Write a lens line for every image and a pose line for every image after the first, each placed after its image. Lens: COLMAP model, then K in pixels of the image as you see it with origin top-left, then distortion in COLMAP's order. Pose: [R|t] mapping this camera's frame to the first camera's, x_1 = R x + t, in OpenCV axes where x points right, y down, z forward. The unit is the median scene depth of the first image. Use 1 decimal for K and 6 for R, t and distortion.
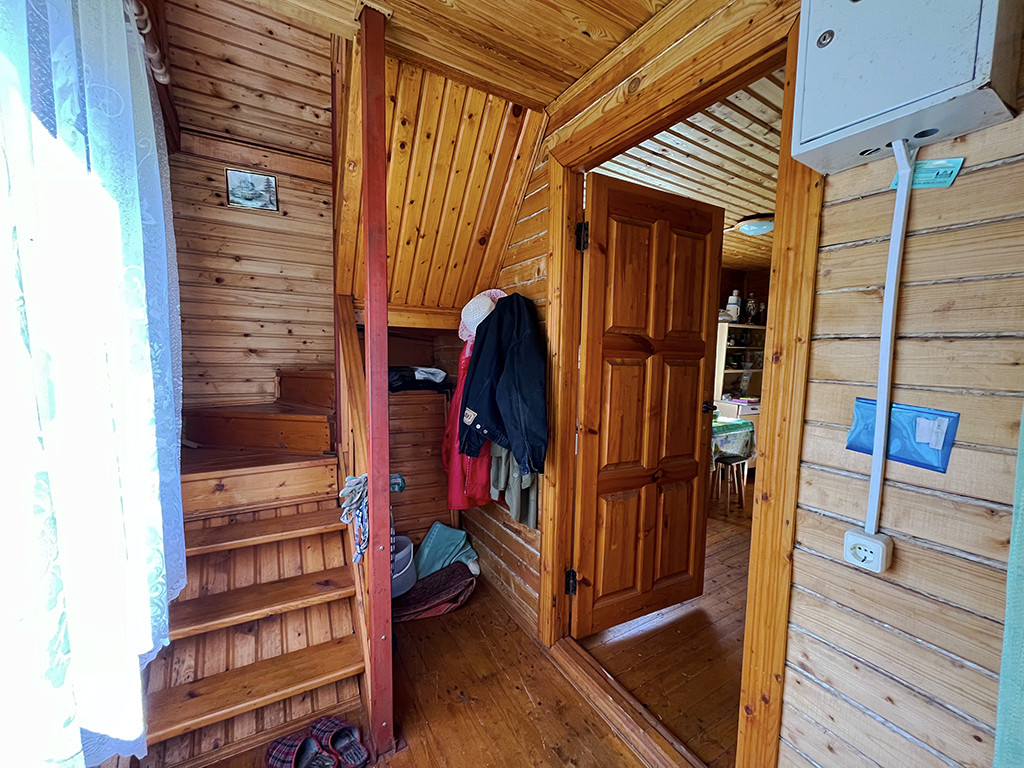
lens RADIAL K [[409.4, 0, 510.0], [0, 409.4, 386.7], [0, 0, 1]] dist [-0.009830, -0.000207]
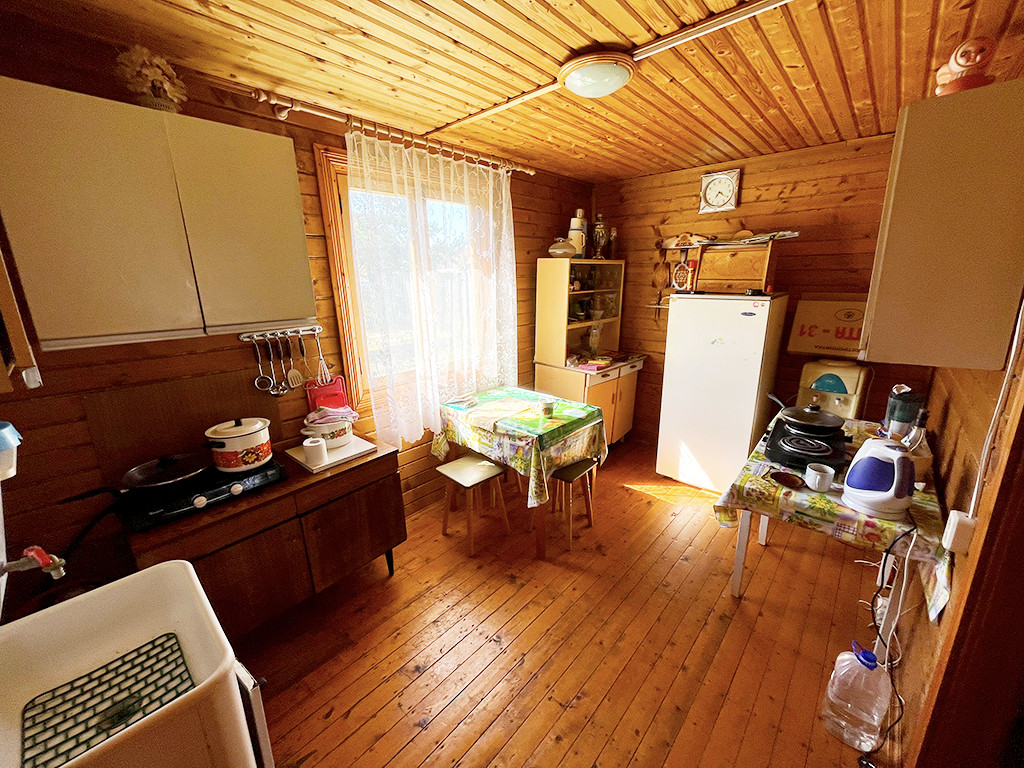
lens RADIAL K [[409.4, 0, 512.9], [0, 409.4, 381.4], [0, 0, 1]] dist [-0.009830, -0.000207]
pose [[0.954350, -0.102523, 0.280545, 0.218060], [0.055795, 0.983905, 0.169758, -0.071030], [-0.293433, -0.146355, 0.944710, 0.328062]]
